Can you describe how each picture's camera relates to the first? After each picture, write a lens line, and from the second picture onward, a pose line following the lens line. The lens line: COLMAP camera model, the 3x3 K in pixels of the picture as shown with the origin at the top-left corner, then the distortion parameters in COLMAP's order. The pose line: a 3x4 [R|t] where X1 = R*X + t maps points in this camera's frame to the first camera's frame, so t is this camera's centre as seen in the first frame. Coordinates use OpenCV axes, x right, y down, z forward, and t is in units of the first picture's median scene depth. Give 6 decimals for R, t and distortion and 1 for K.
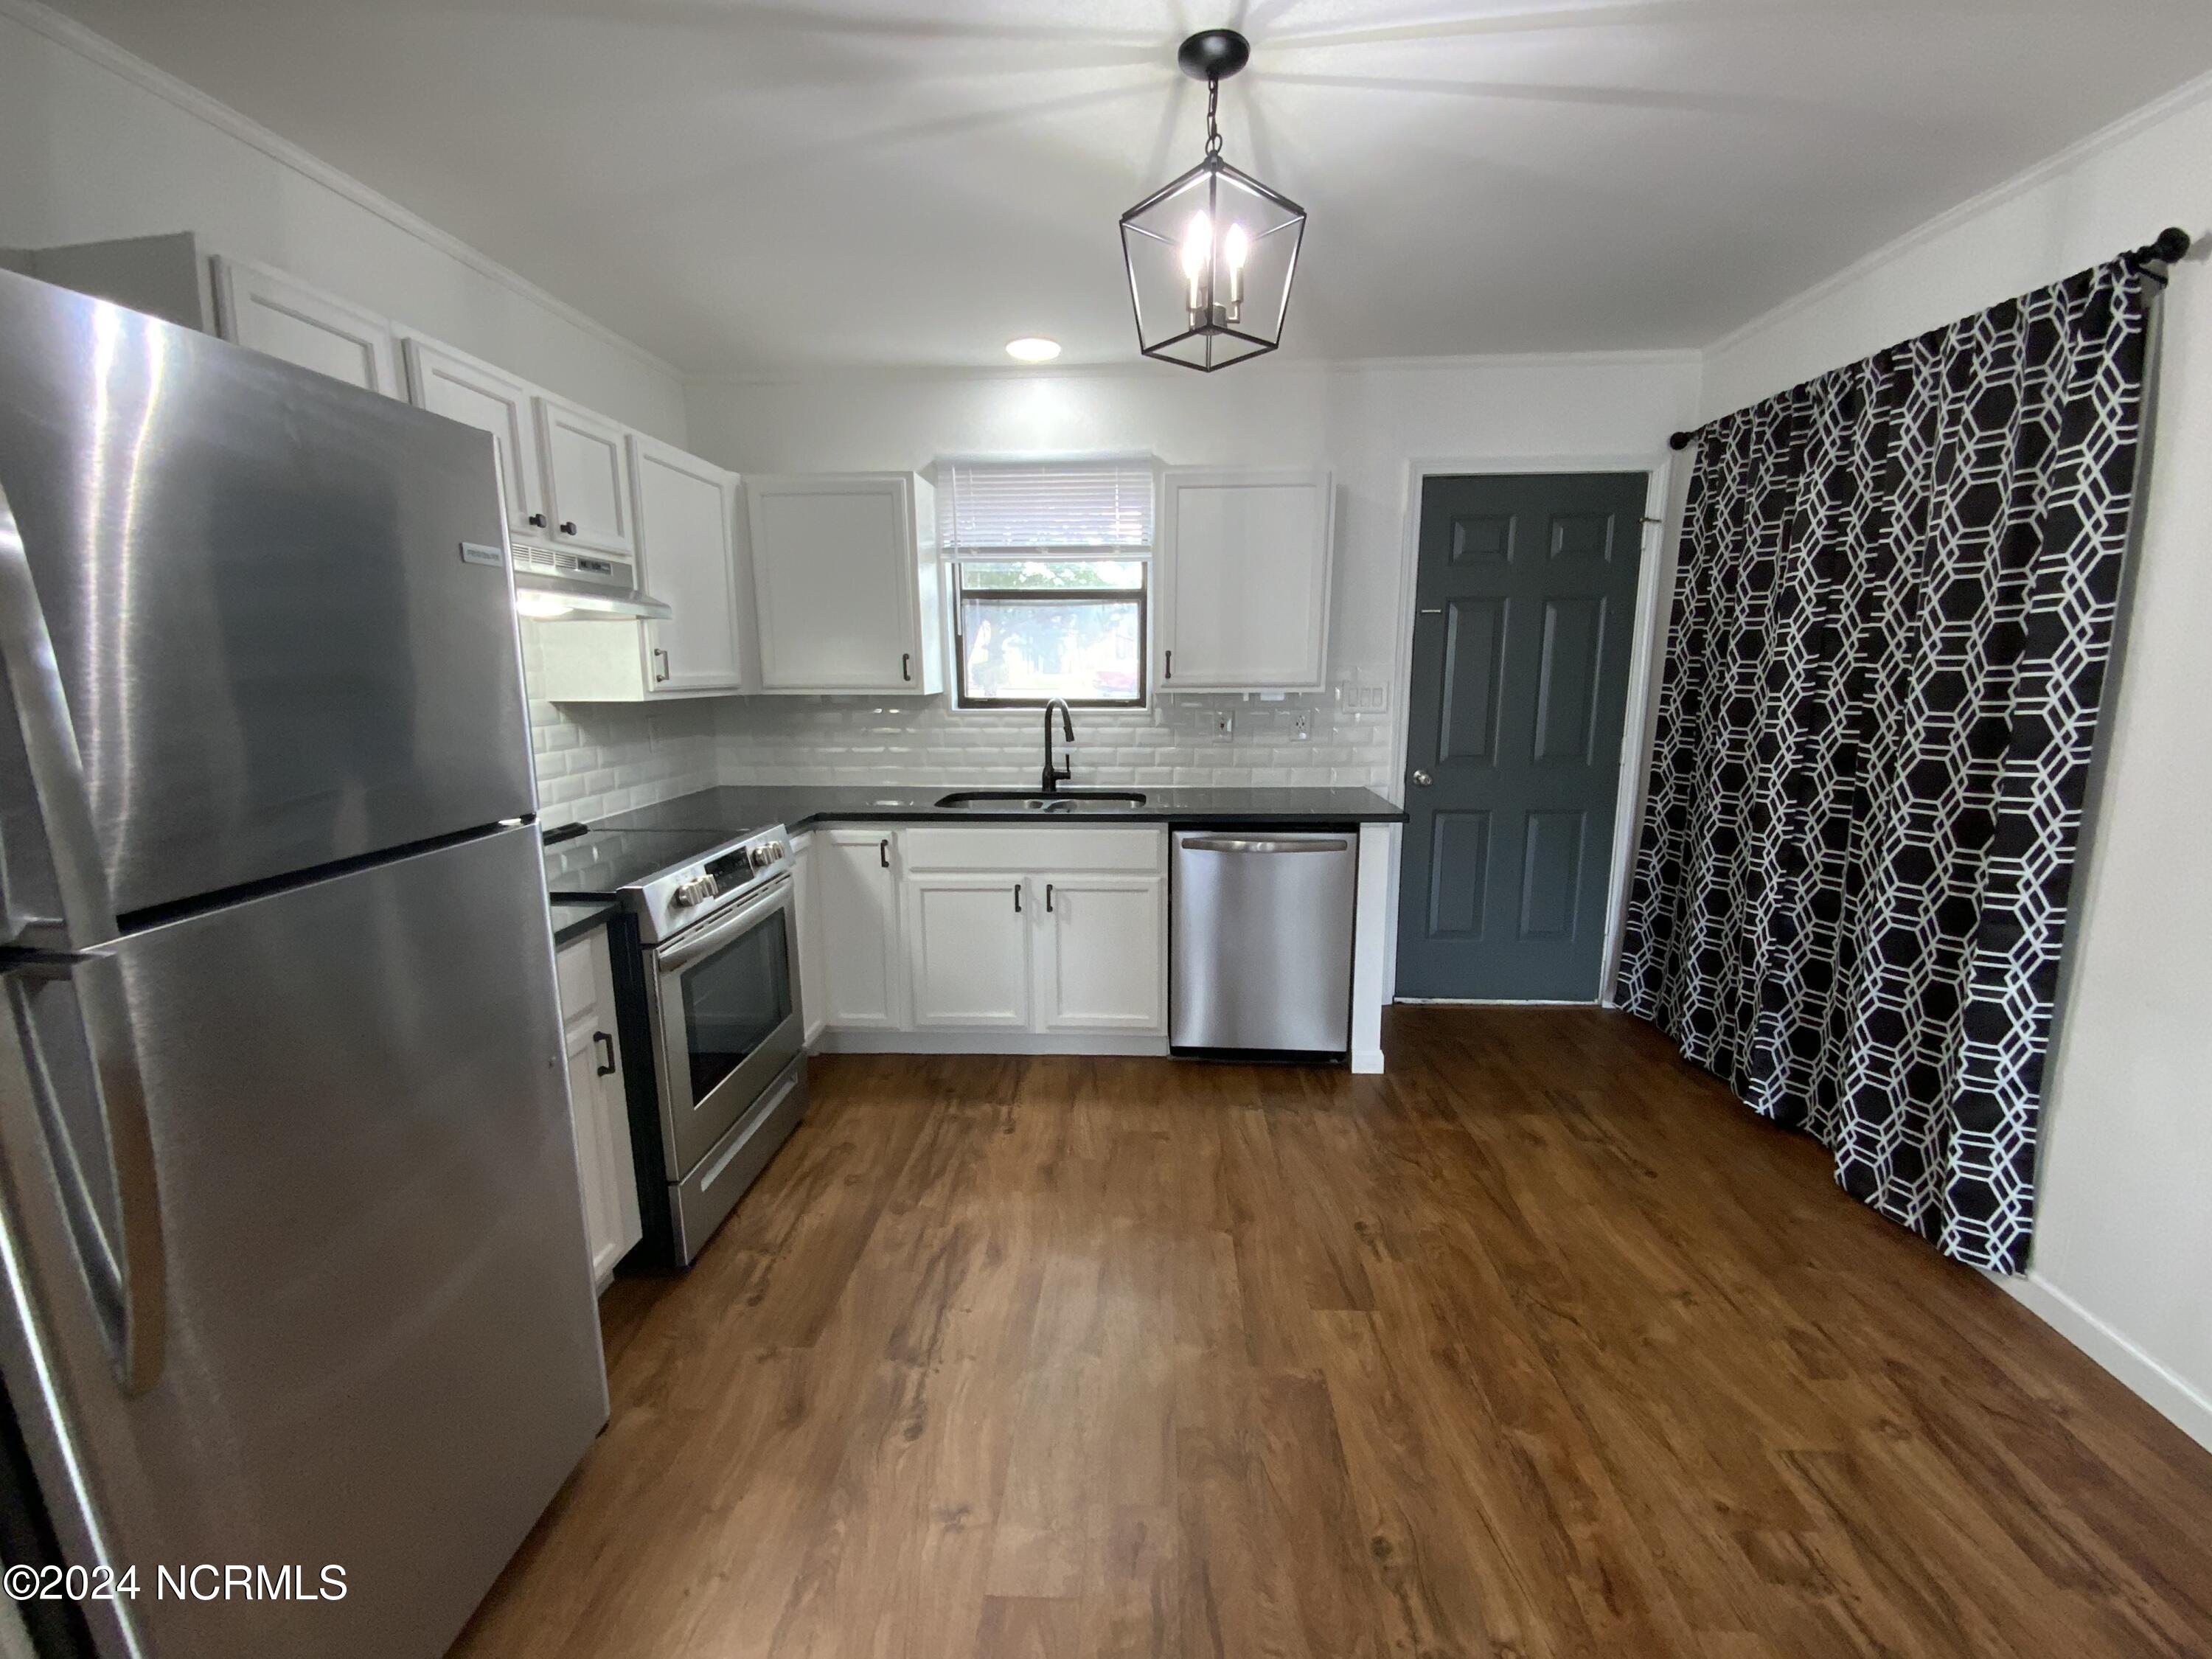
lens RADIAL K [[901.6, 0, 1112.5], [0, 901.6, 829.5], [0, 0, 1]] dist [0.015155, -0.000341]
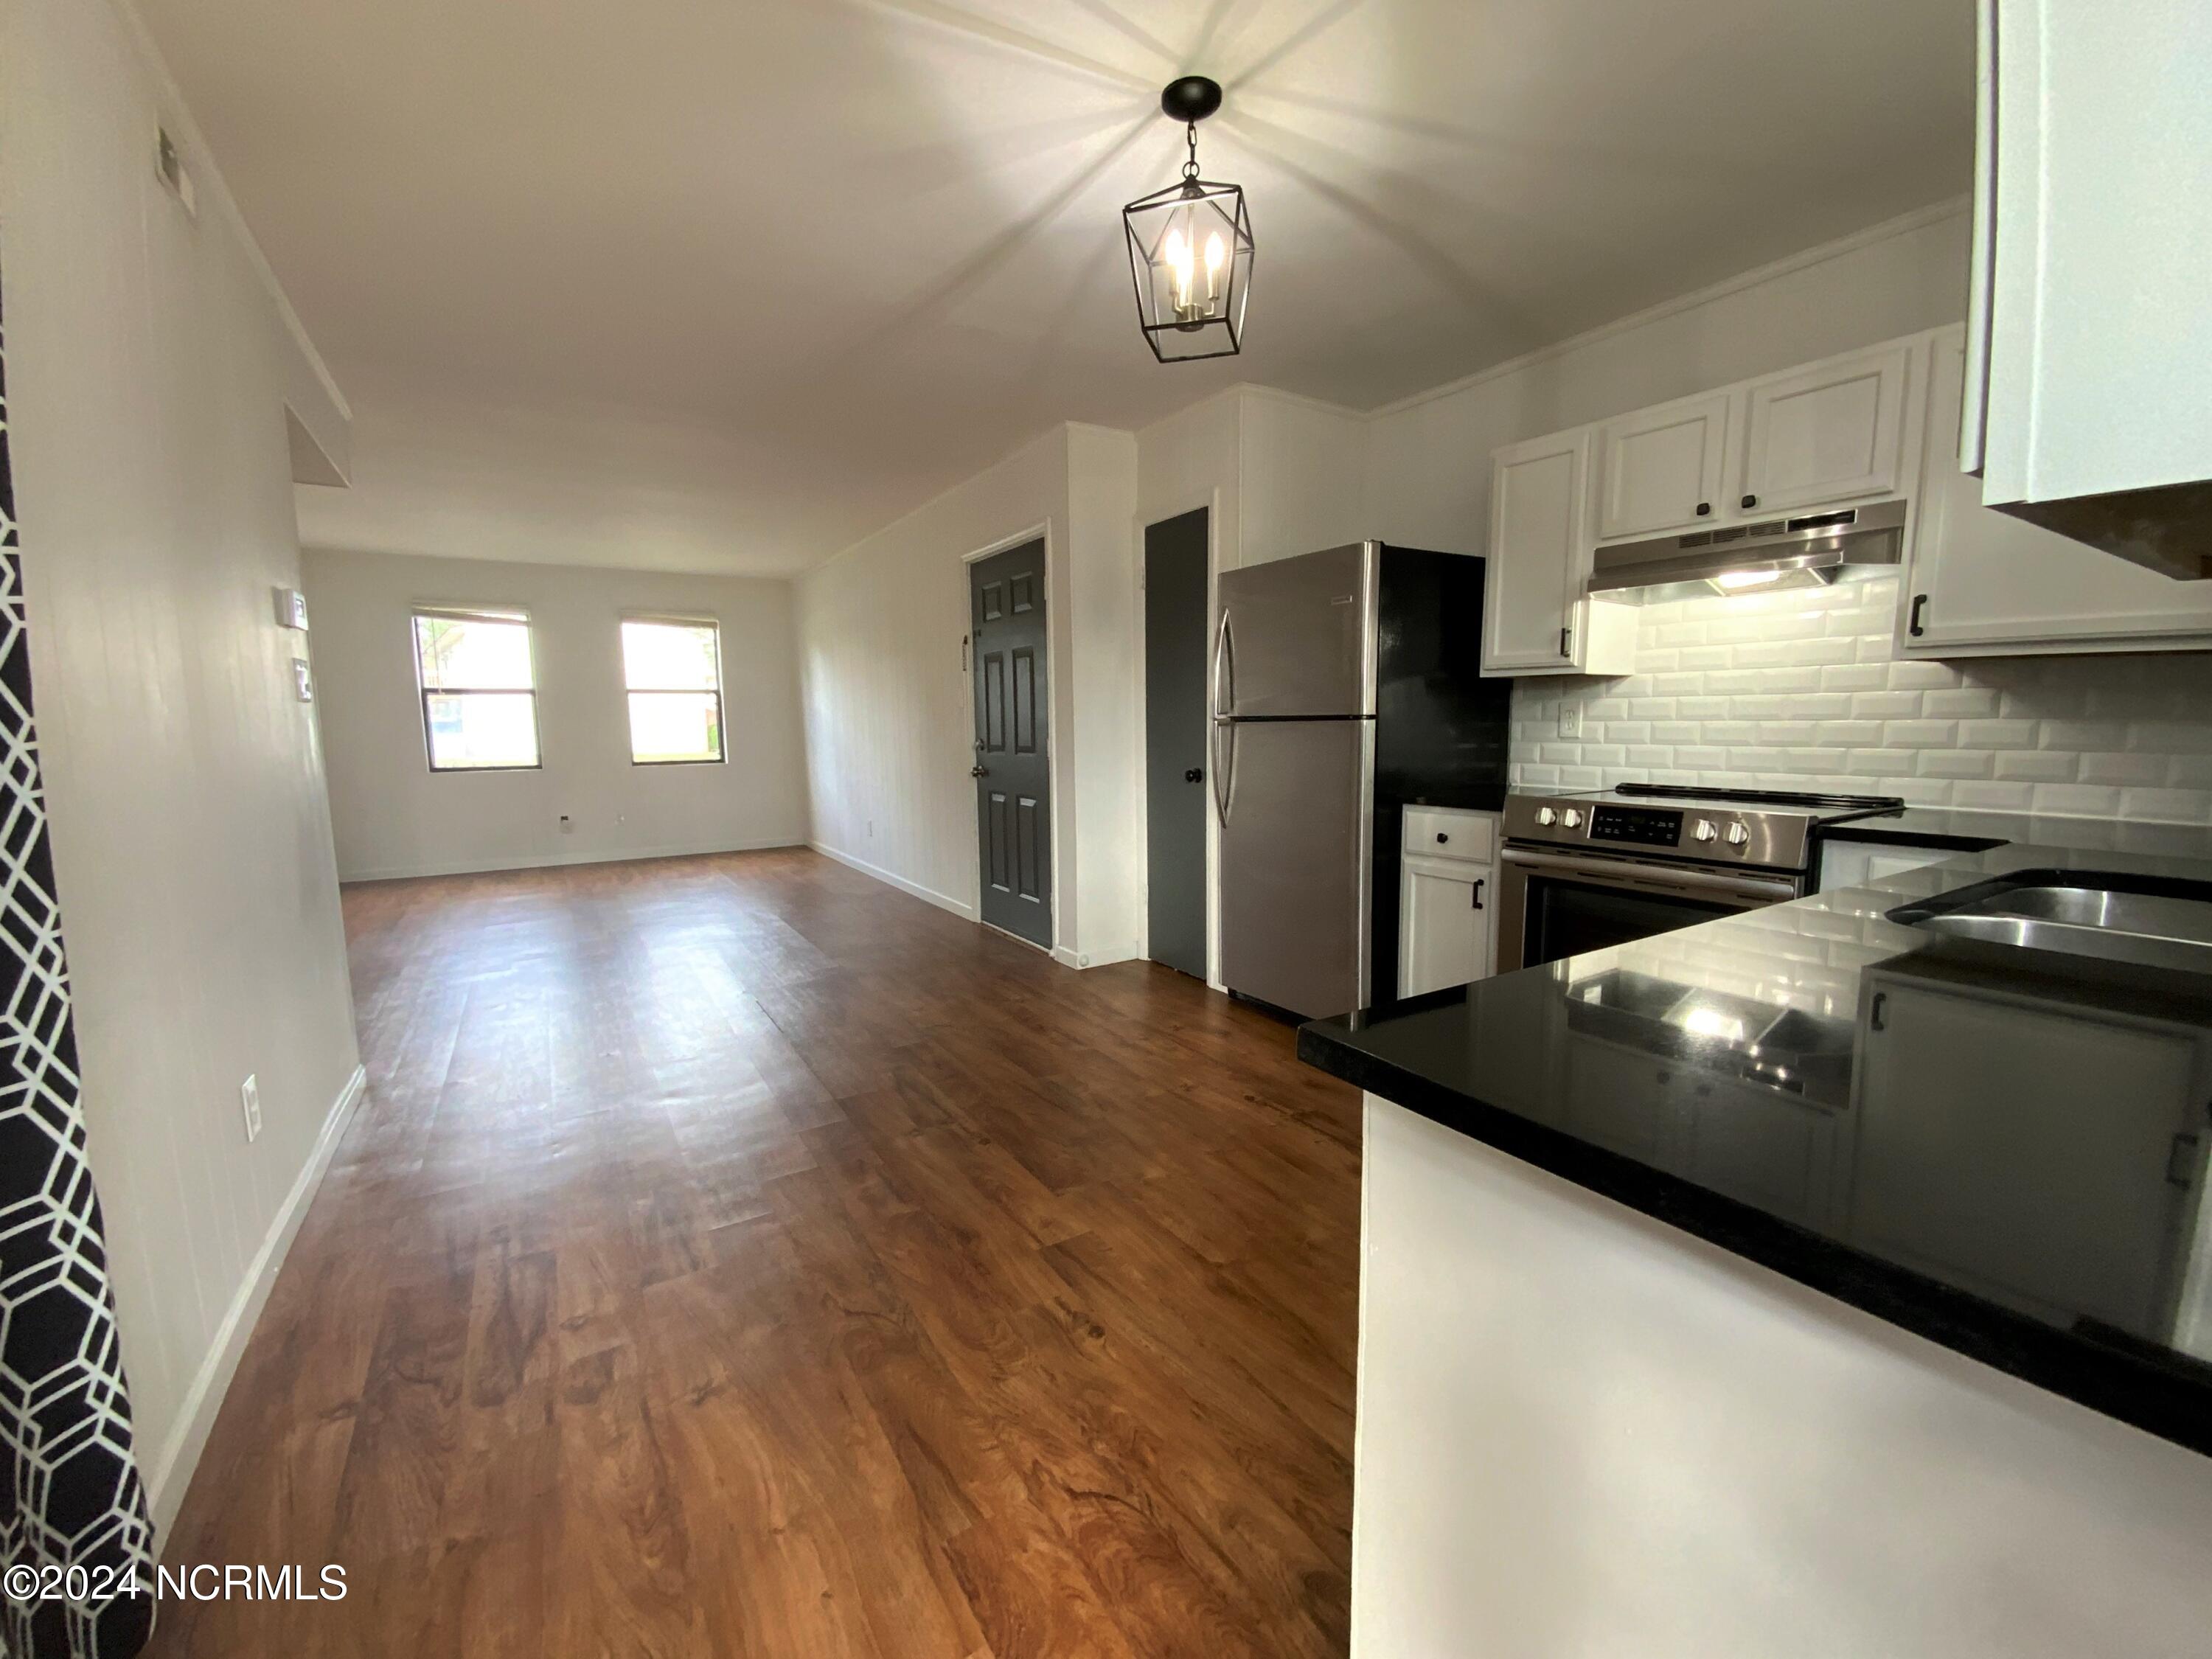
lens RADIAL K [[901.6, 0, 1112.5], [0, 901.6, 829.5], [0, 0, 1]] dist [0.015155, -0.000341]
pose [[-0.813952, 0.078456, -0.575610, 0.848584], [-0.096844, 0.958649, 0.267609, -0.215606], [0.572804, 0.273565, -0.772696, 1.881144]]
